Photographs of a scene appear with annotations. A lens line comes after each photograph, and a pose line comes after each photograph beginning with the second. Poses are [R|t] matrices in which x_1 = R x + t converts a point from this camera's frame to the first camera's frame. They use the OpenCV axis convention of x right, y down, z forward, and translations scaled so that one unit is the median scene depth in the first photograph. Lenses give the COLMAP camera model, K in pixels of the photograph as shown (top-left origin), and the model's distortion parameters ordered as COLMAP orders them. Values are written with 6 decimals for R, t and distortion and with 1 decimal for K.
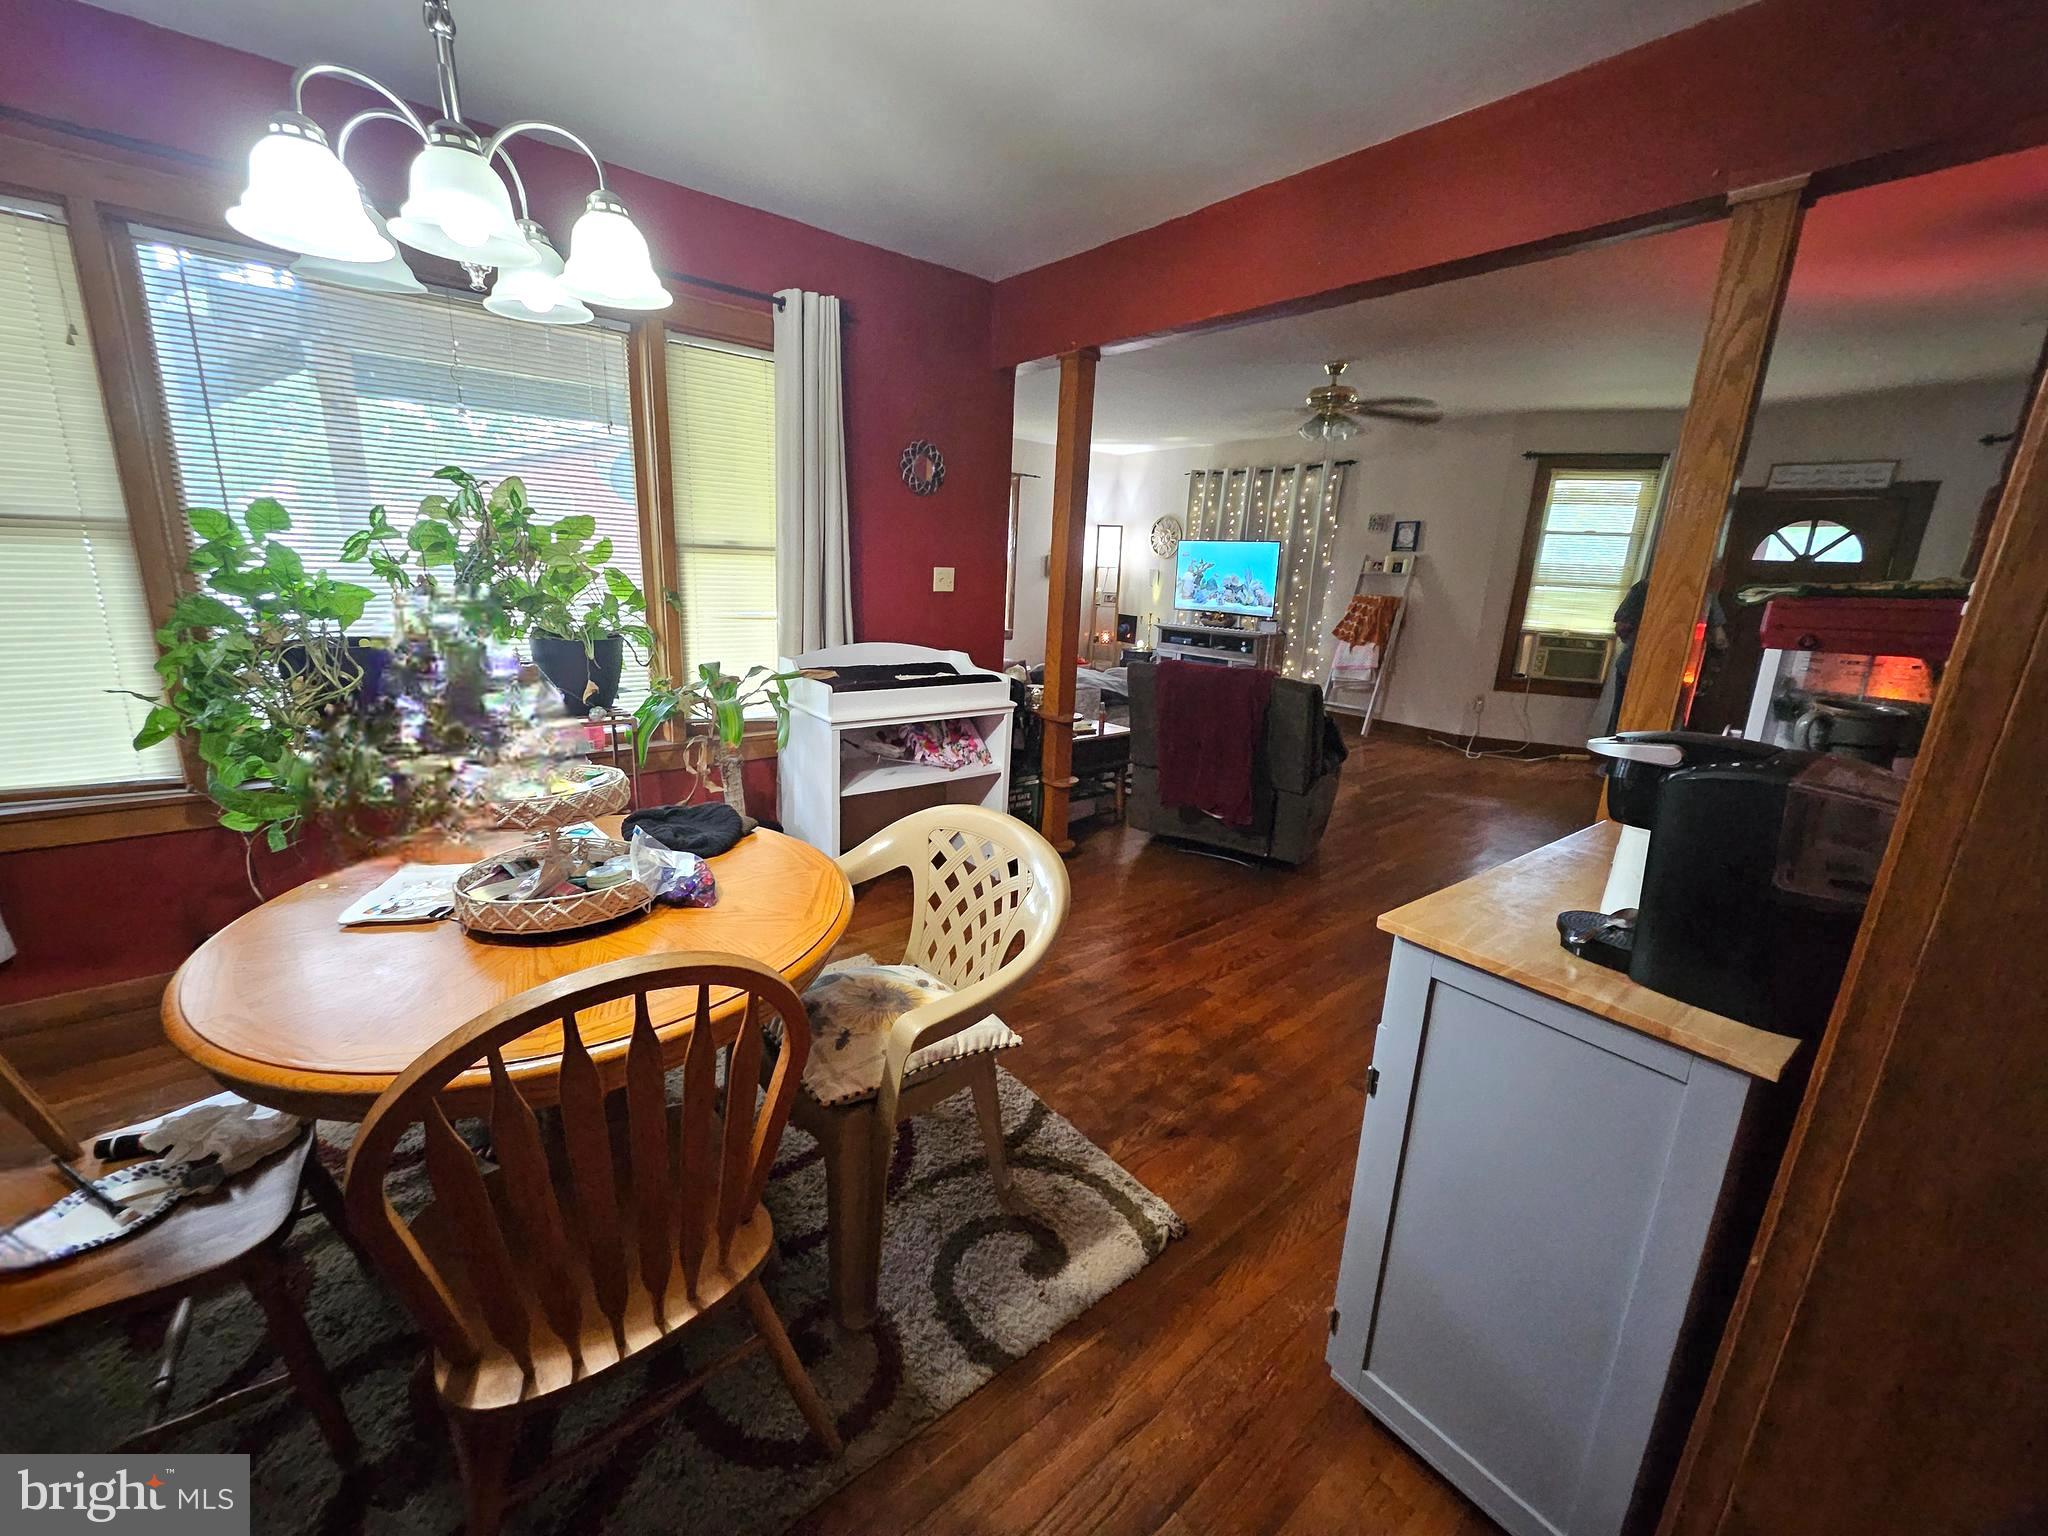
lens RADIAL K [[805.1, 0, 998.2], [0, 805.1, 756.0], [0, 0, 1]] dist [0.002693, -0.000504]
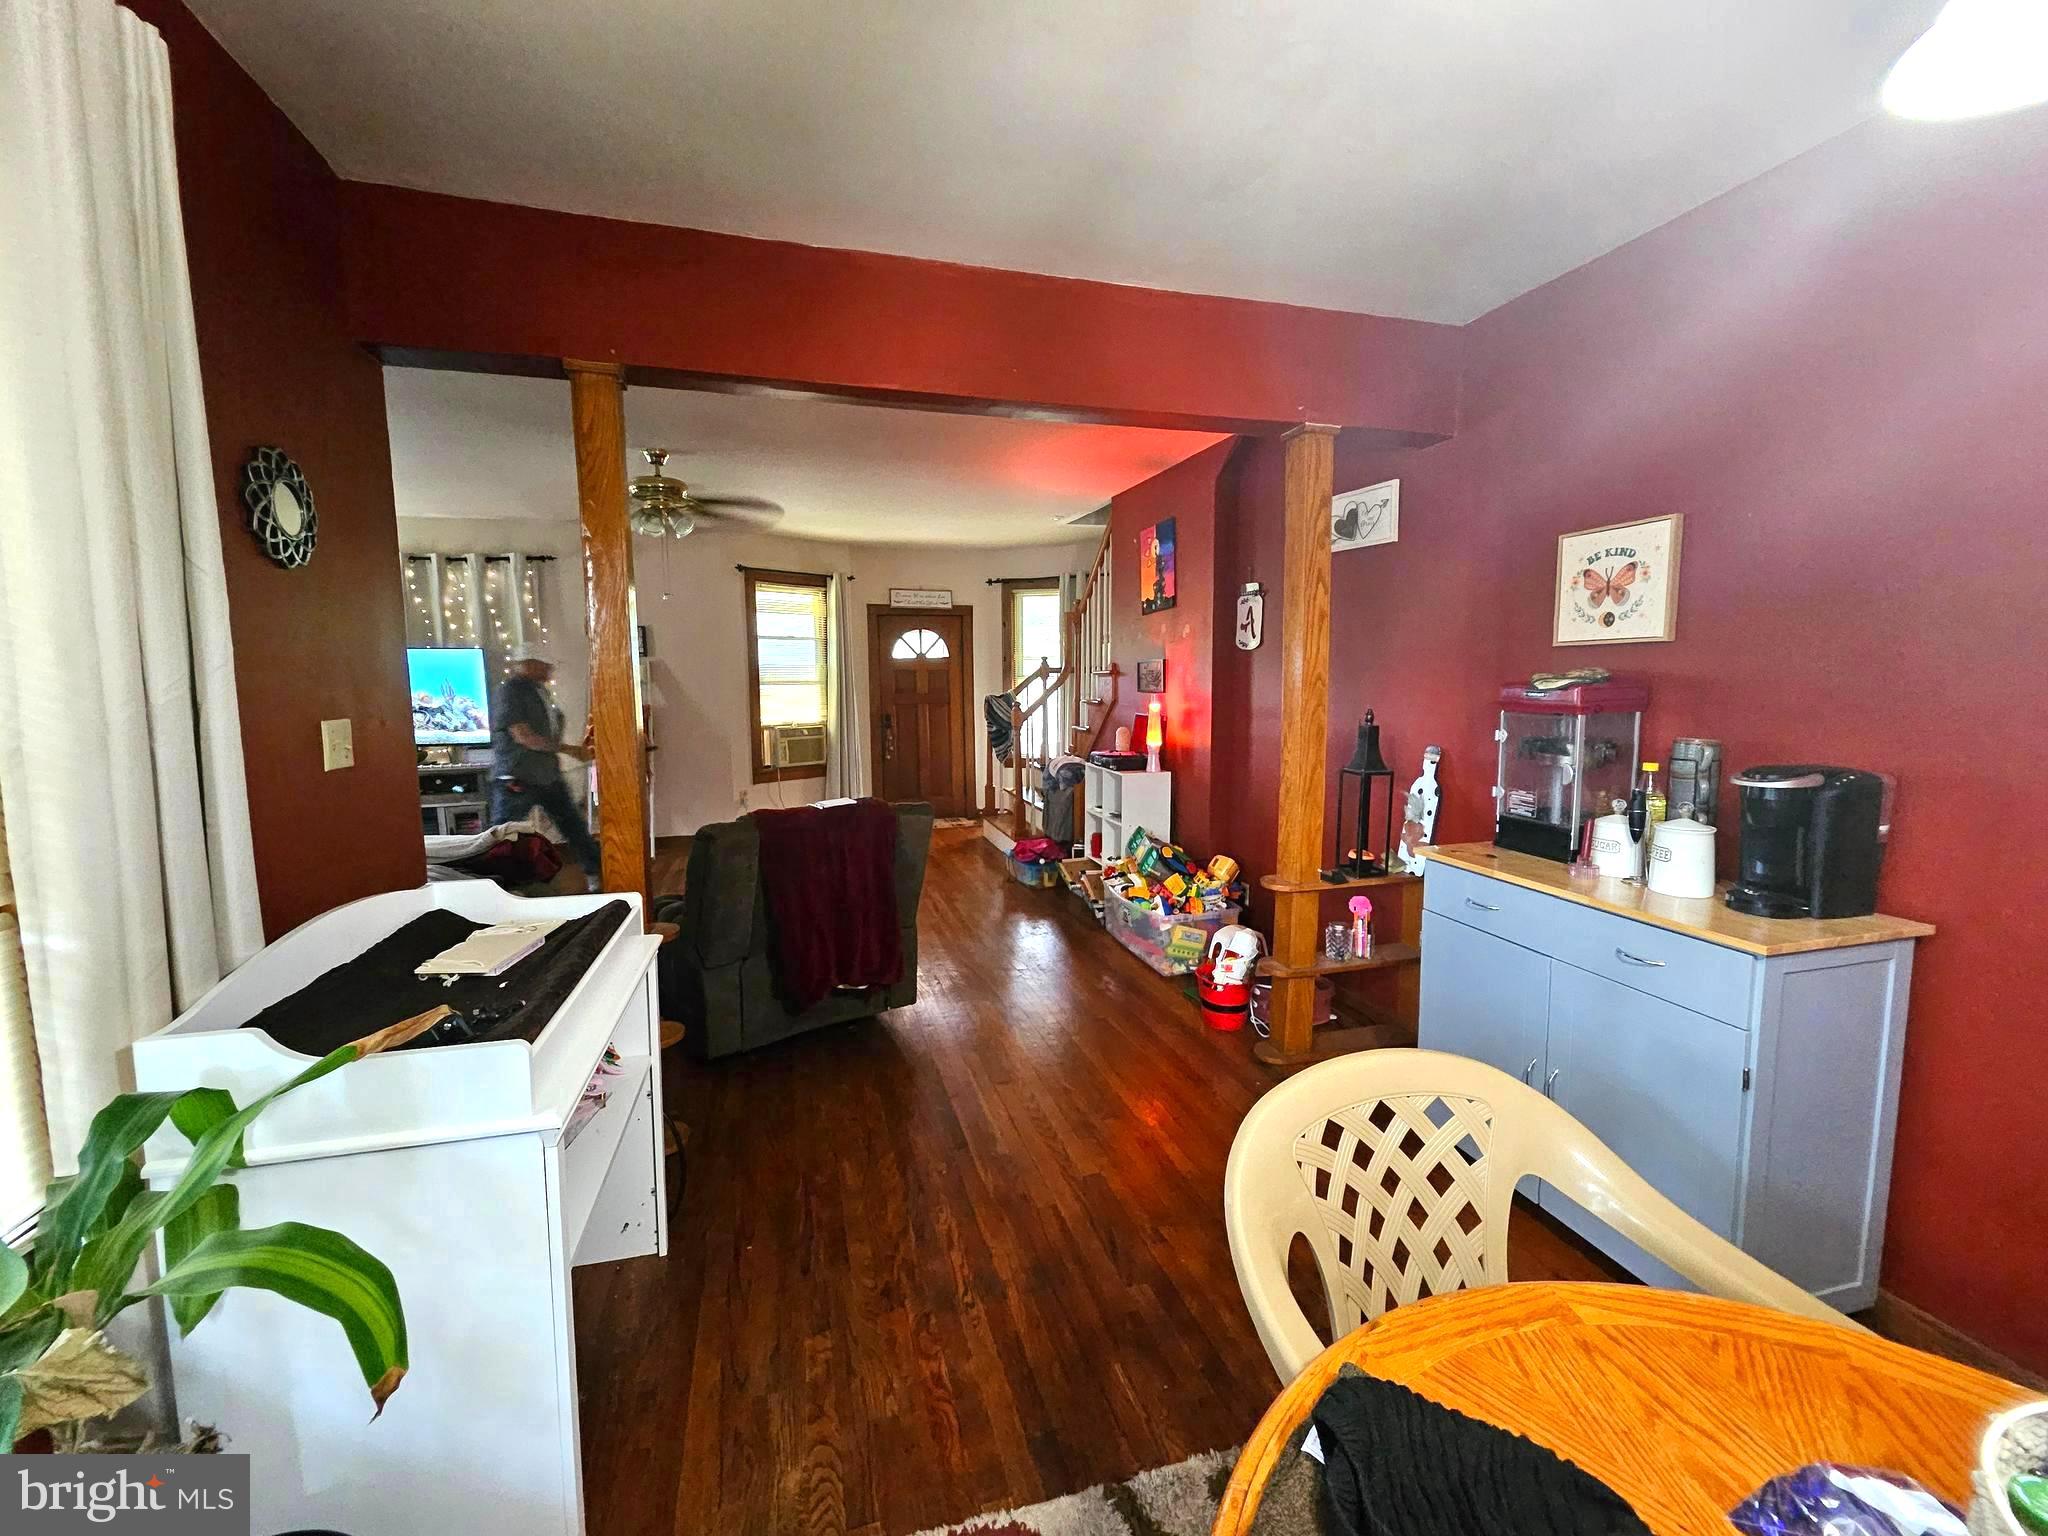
lens RADIAL K [[805.1, 0, 1013.8], [0, 805.1, 757.6], [0, 0, 1]] dist [0.002693, -0.000504]
pose [[0.388377, -0.138562, 0.911024, -0.185804], [0.243343, 0.968958, 0.043635, -0.073173], [-0.888790, 0.204745, 0.410039, 0.245564]]
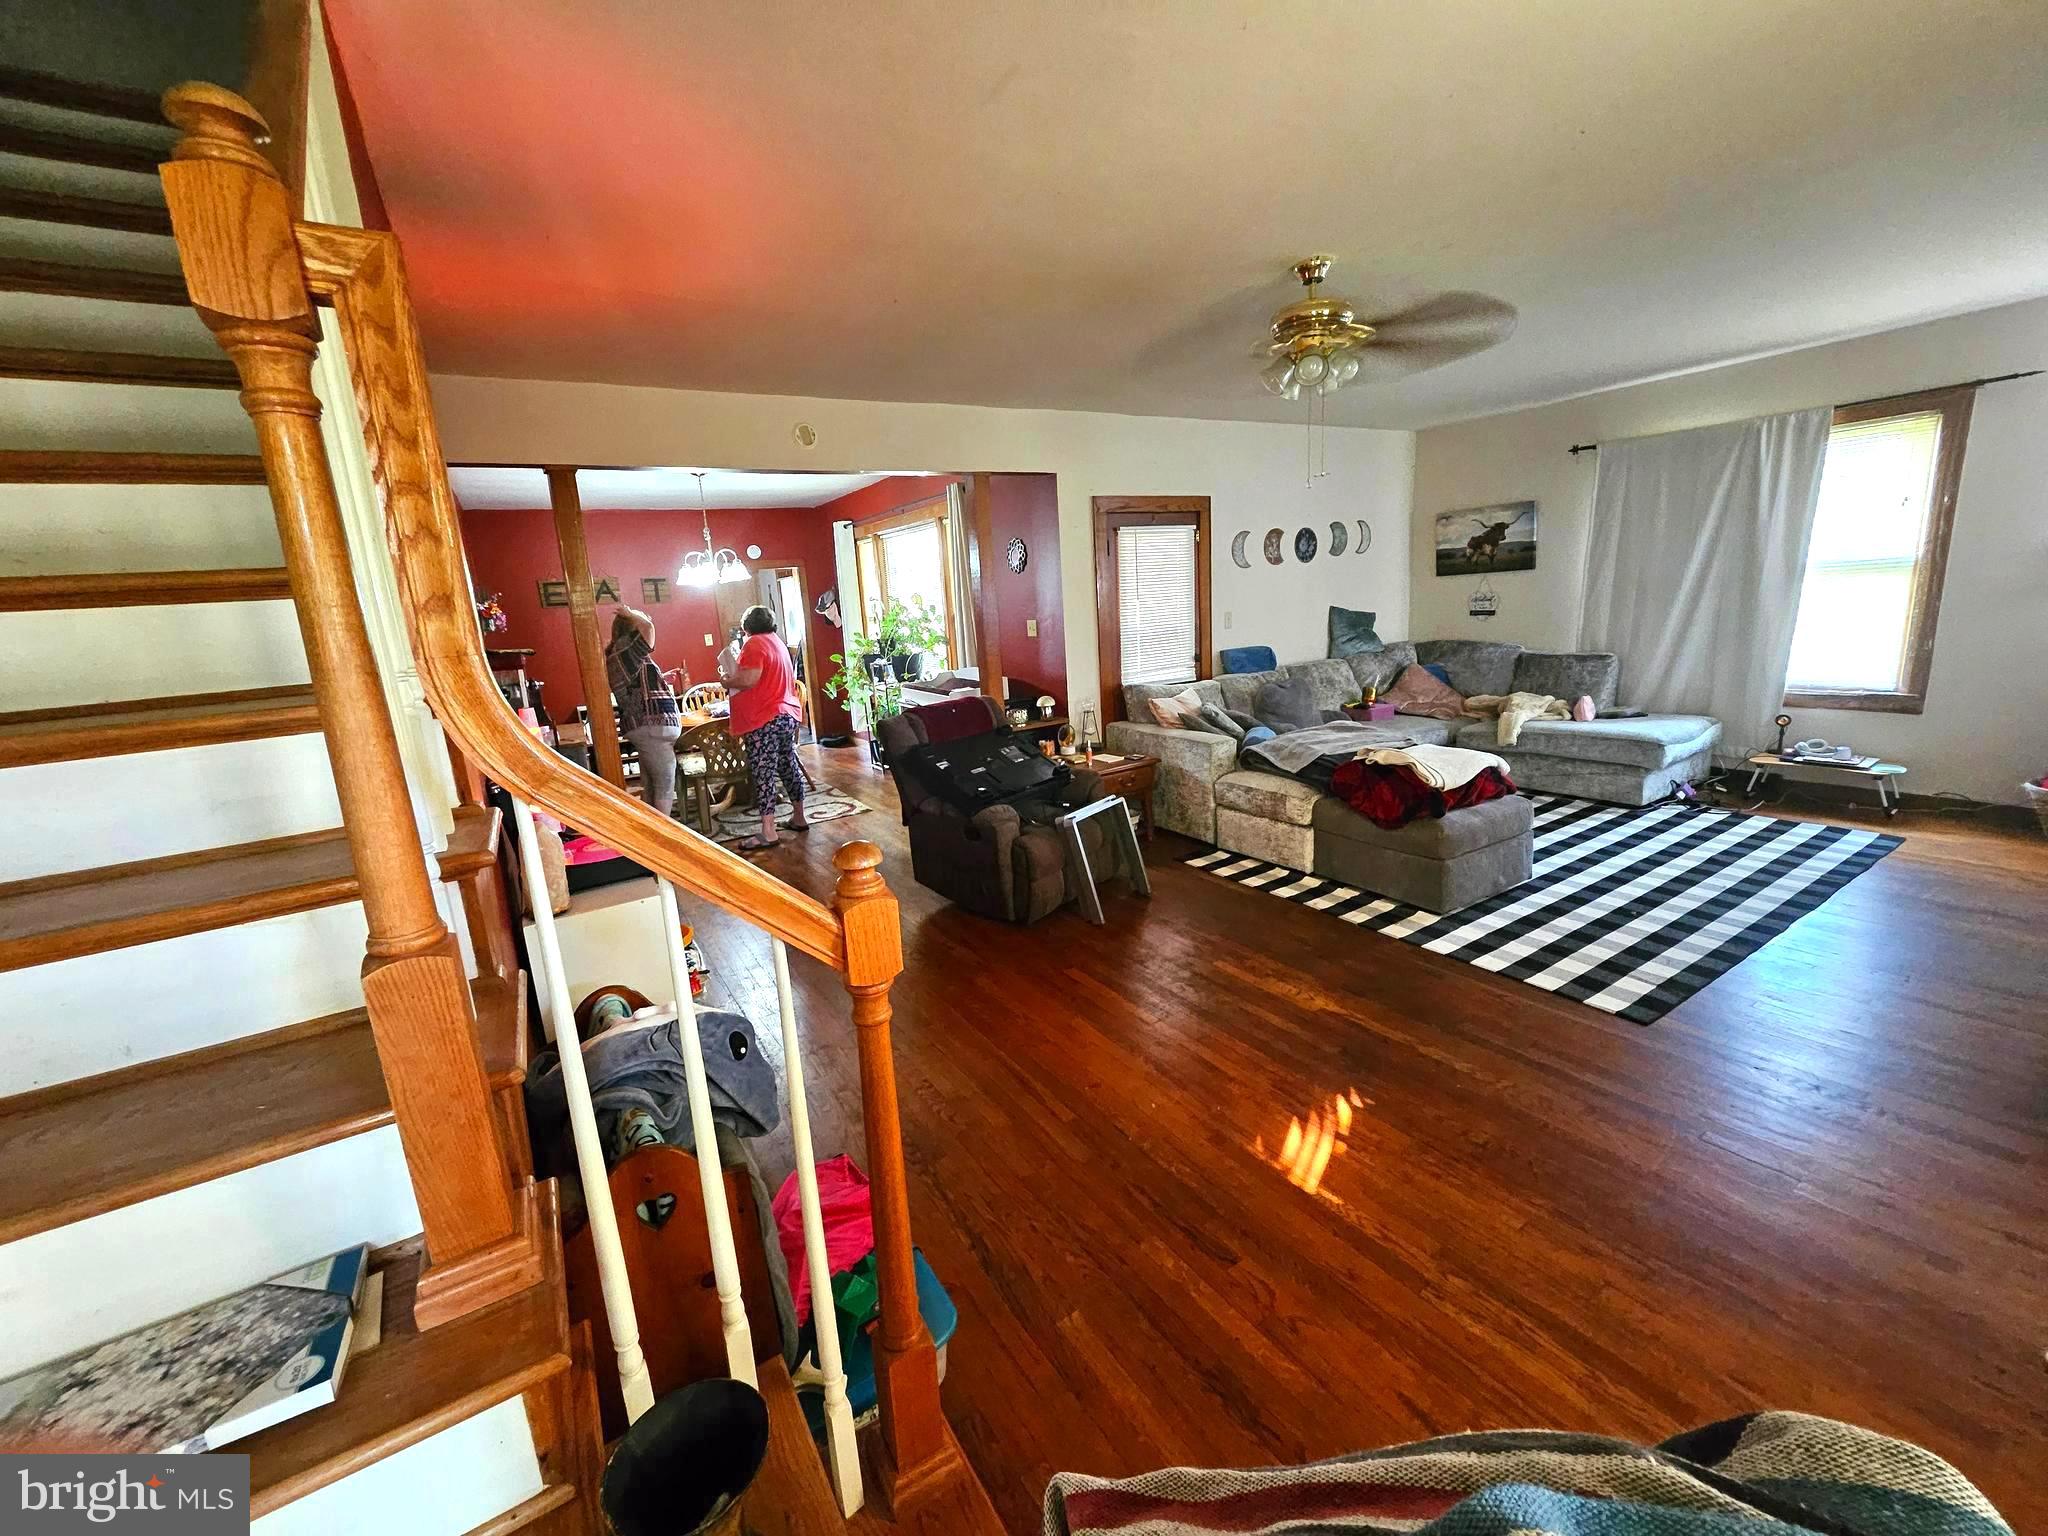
lens RADIAL K [[805.1, 0, 1011.6], [0, 805.1, 761.3], [0, 0, 1]] dist [0.002693, -0.000504]
pose [[-0.125065, 0.172136, -0.977102, 0.735637], [-0.179709, 0.964614, 0.192938, -0.139963], [0.975737, 0.199724, -0.089705, 0.617962]]
